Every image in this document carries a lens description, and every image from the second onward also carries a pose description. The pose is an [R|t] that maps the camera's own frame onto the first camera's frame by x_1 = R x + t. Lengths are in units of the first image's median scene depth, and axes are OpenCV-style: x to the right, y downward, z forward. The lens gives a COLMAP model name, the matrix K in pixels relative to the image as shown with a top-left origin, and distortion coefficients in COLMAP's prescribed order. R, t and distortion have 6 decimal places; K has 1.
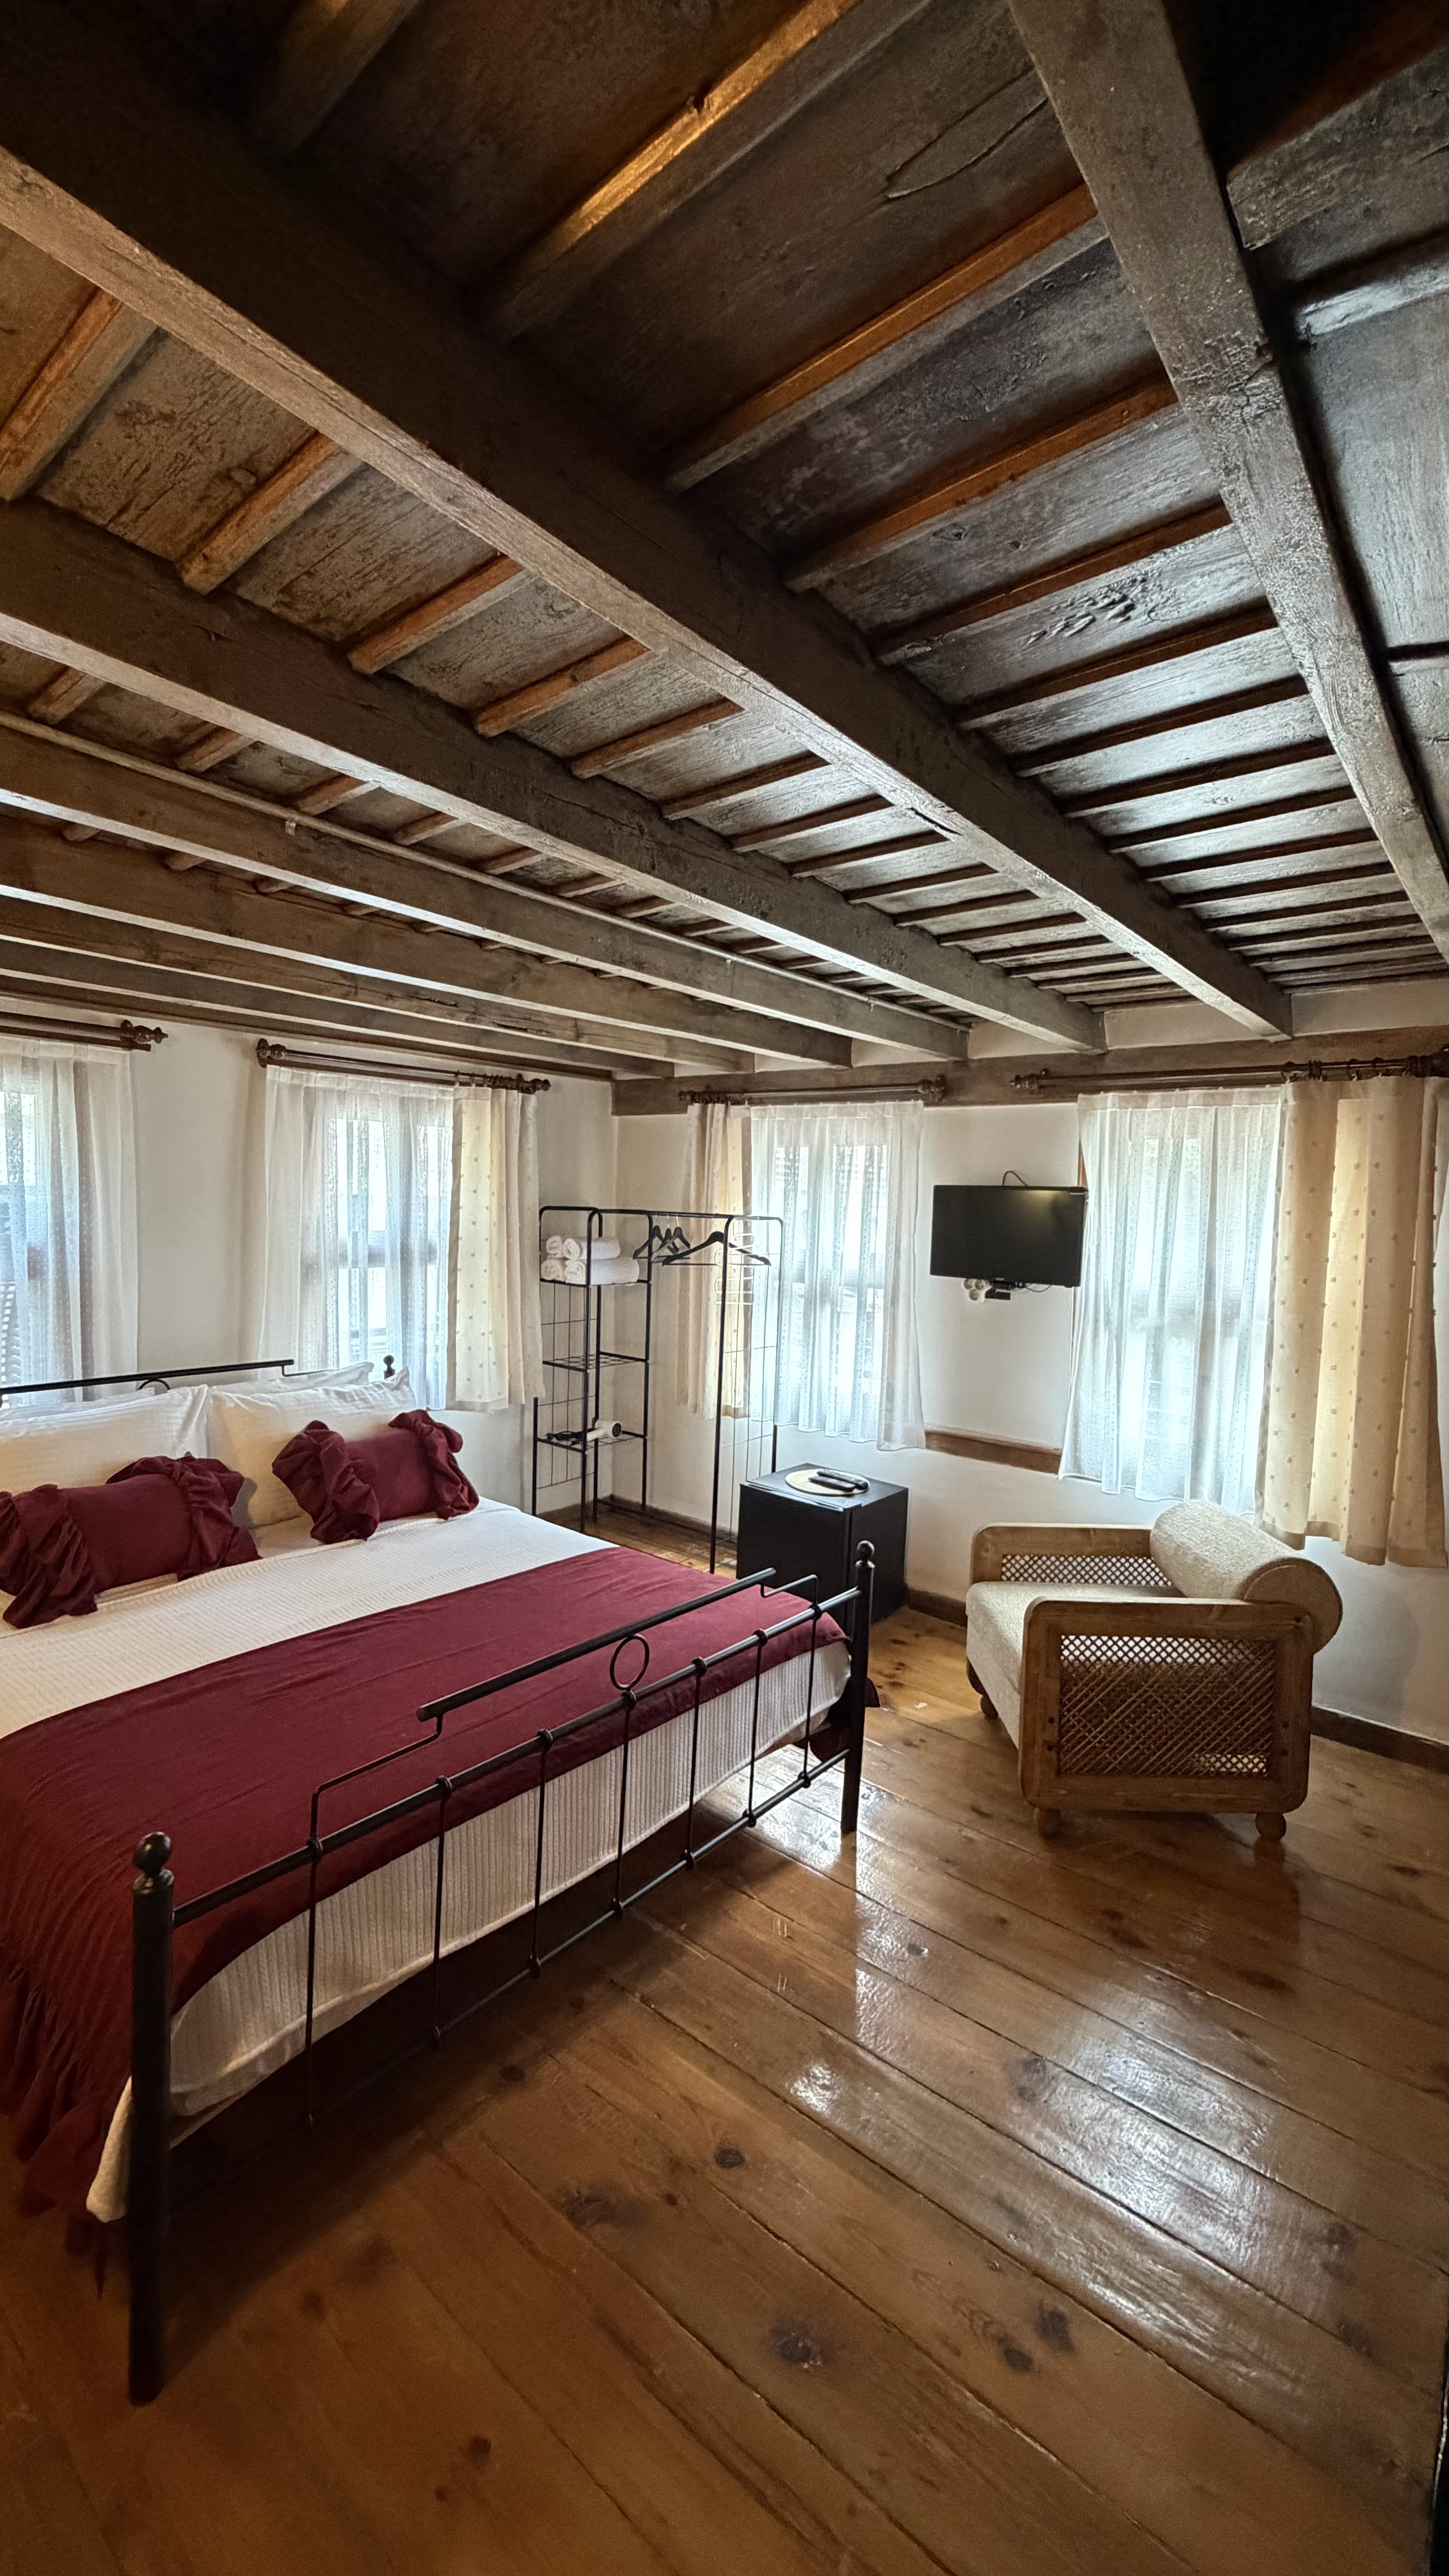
lens RADIAL K [[1023.6, 0, 719.3], [0, 1023.6, 1307.8], [0, 0, 1]] dist [-0.000722, 0.000191]
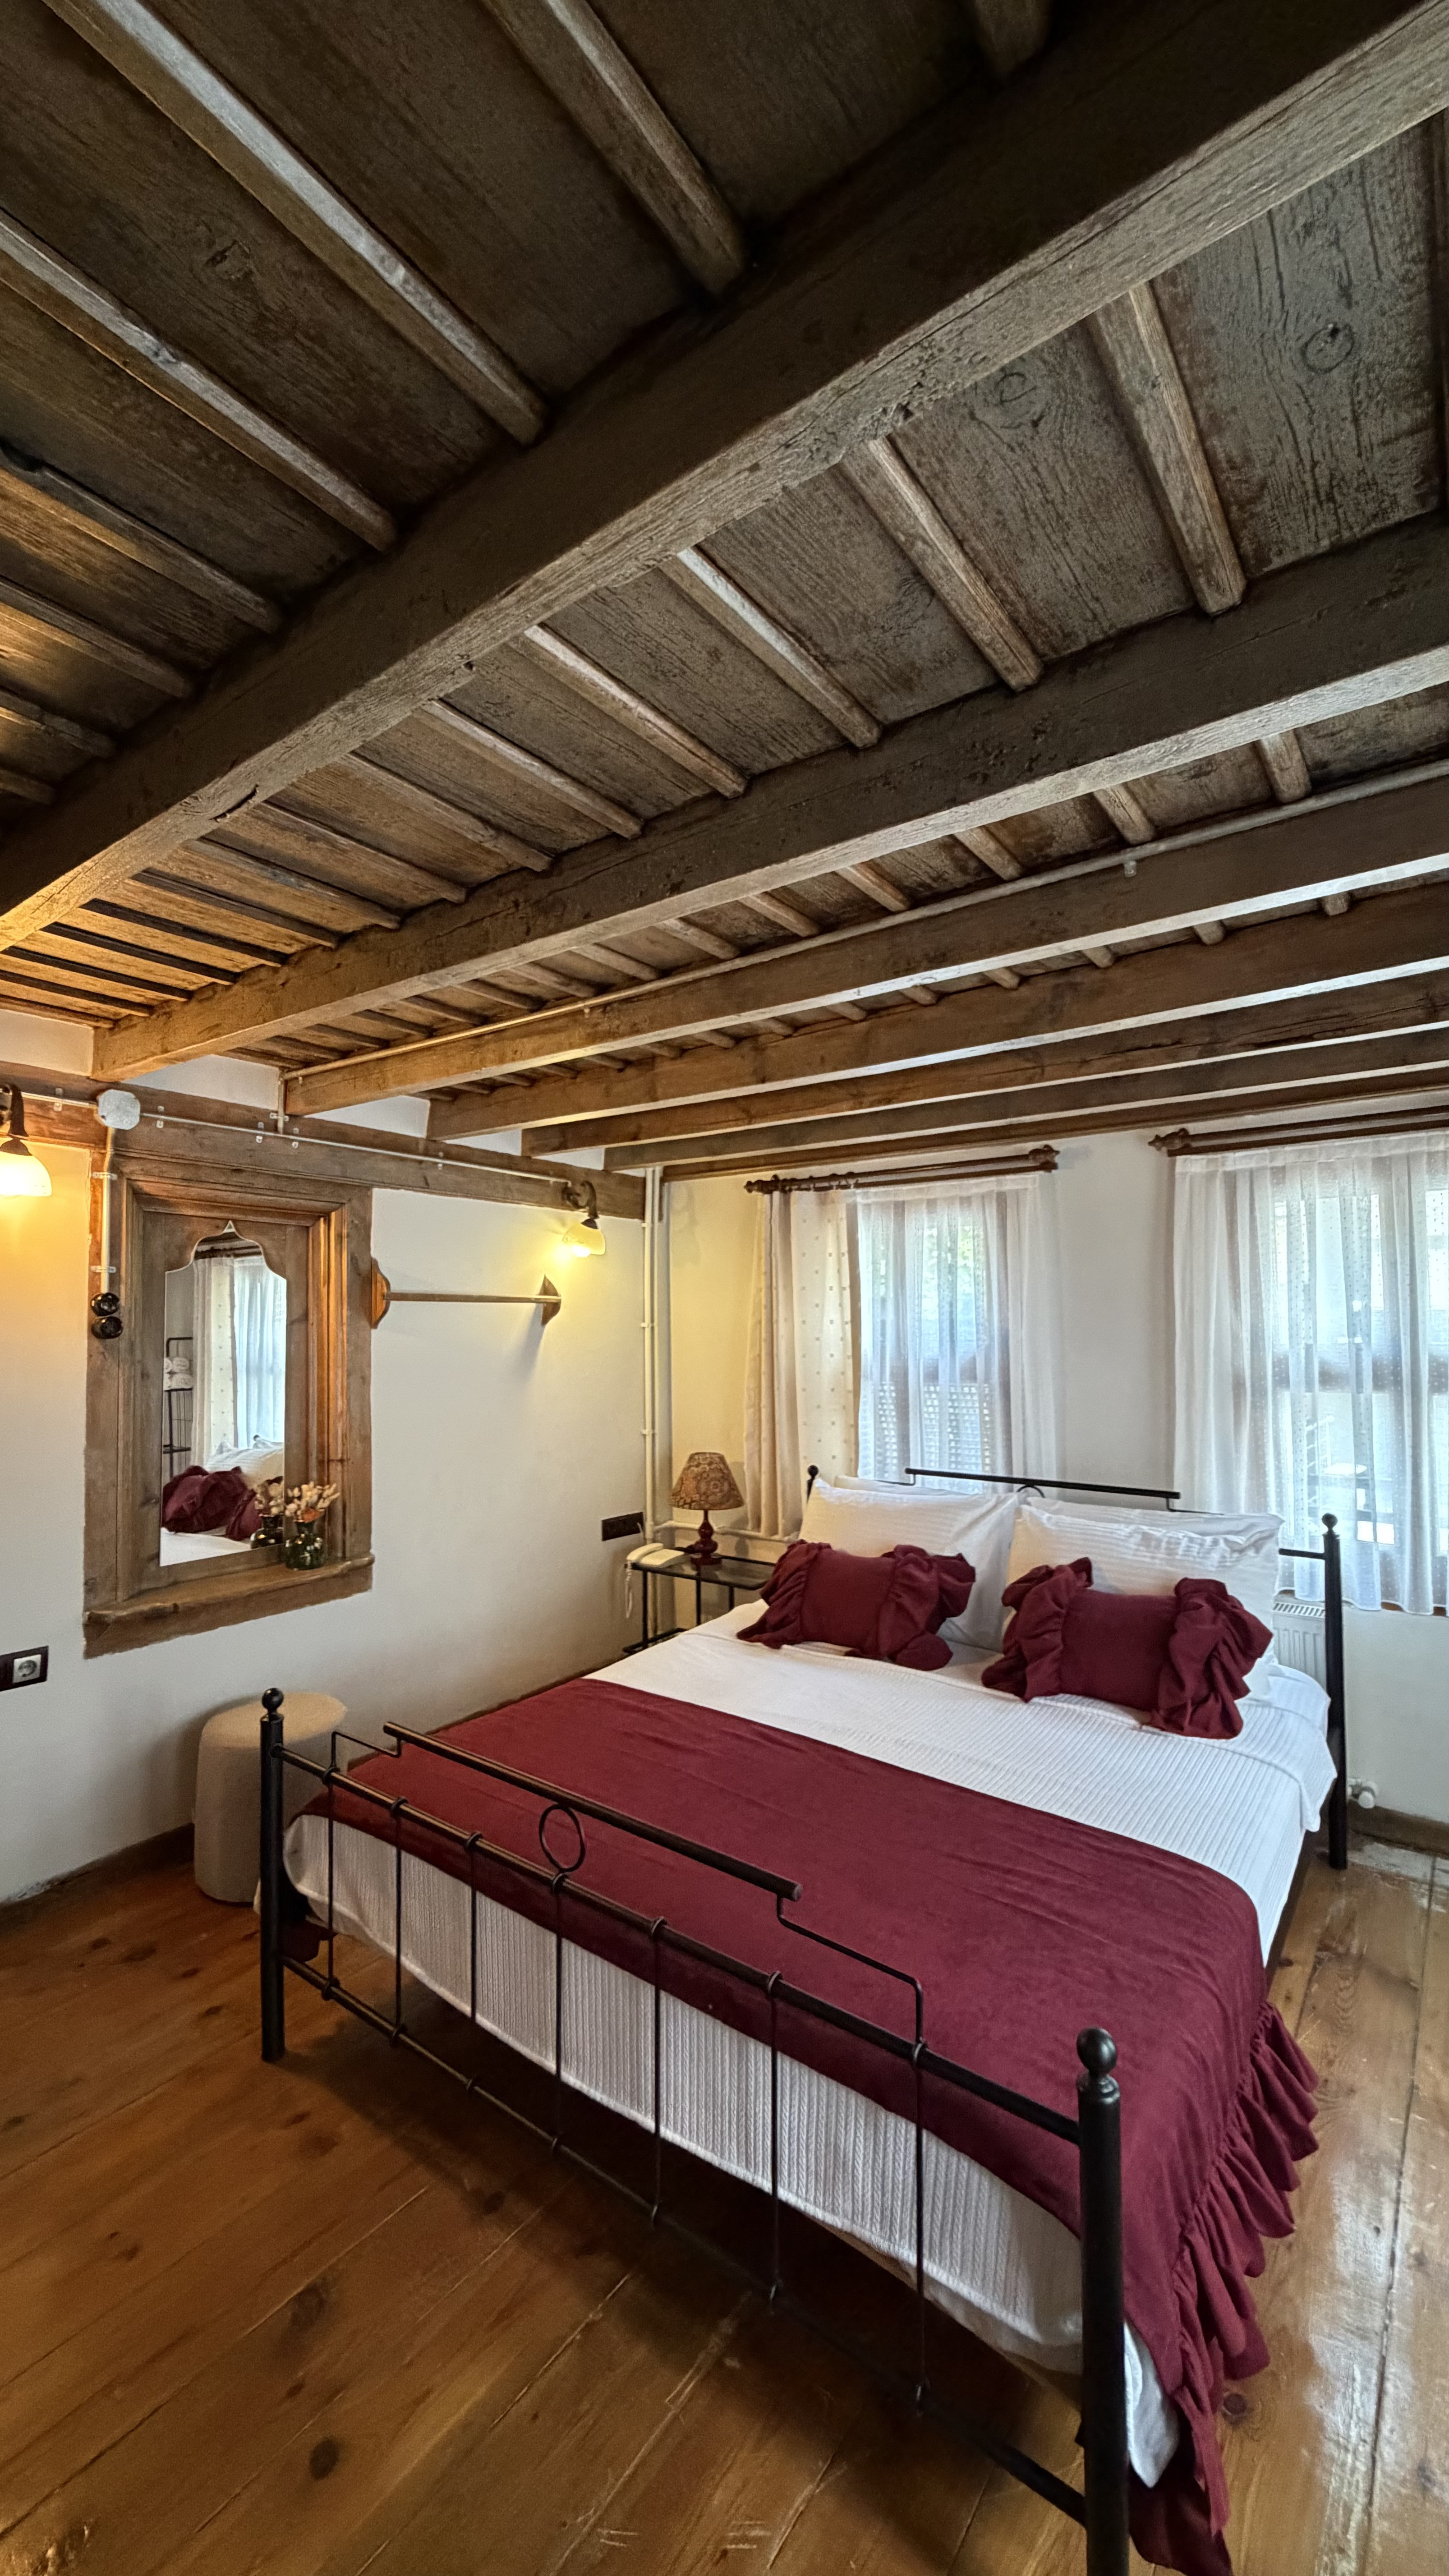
lens RADIAL K [[1023.6, 0, 716.0], [0, 1023.6, 1290.0], [0, 0, 1]] dist [-0.000722, 0.000191]
pose [[0.050979, -0.056768, -0.997085, 0.516509], [-0.085784, 0.994444, -0.061004, -0.038966], [0.995009, 0.088643, 0.045826, 0.692884]]
